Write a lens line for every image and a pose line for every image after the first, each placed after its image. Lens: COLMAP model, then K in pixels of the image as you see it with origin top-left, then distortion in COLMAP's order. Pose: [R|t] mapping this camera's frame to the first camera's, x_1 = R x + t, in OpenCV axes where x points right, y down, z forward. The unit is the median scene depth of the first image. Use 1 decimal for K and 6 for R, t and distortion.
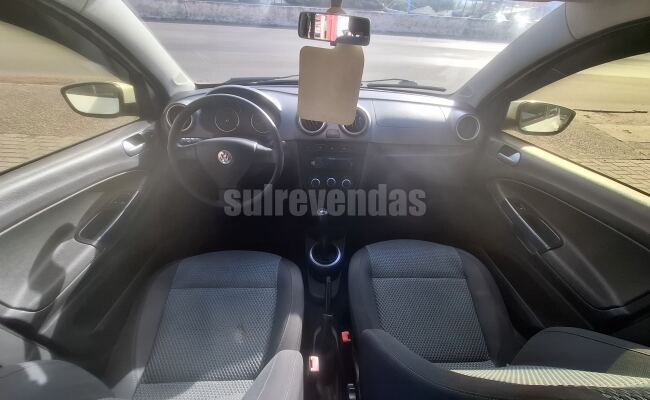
lens RADIAL K [[245.6, 0, 323.5], [0, 245.6, 201.6], [0, 0, 1]] dist [-0.024854, 0.000001]
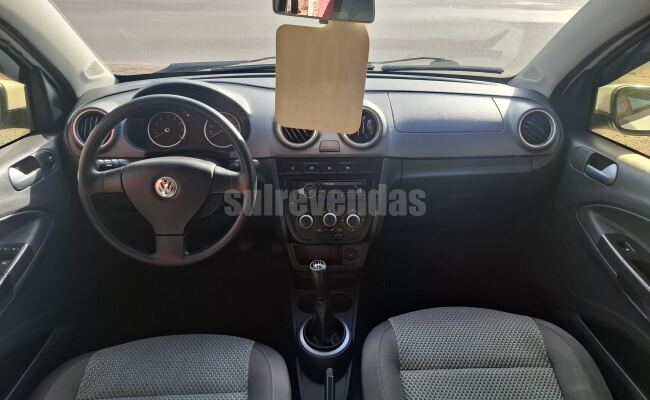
lens RADIAL K [[426.9, 0, 322.3], [0, 426.9, 199.9], [0, 0, 1]] dist [0.004656, 0.000155]
pose [[0.999358, -0.035769, 0.001874, 0.011177], [0.035718, 0.991310, -0.126607, 0.010998], [0.002671, 0.126592, 0.991951, -0.122481]]
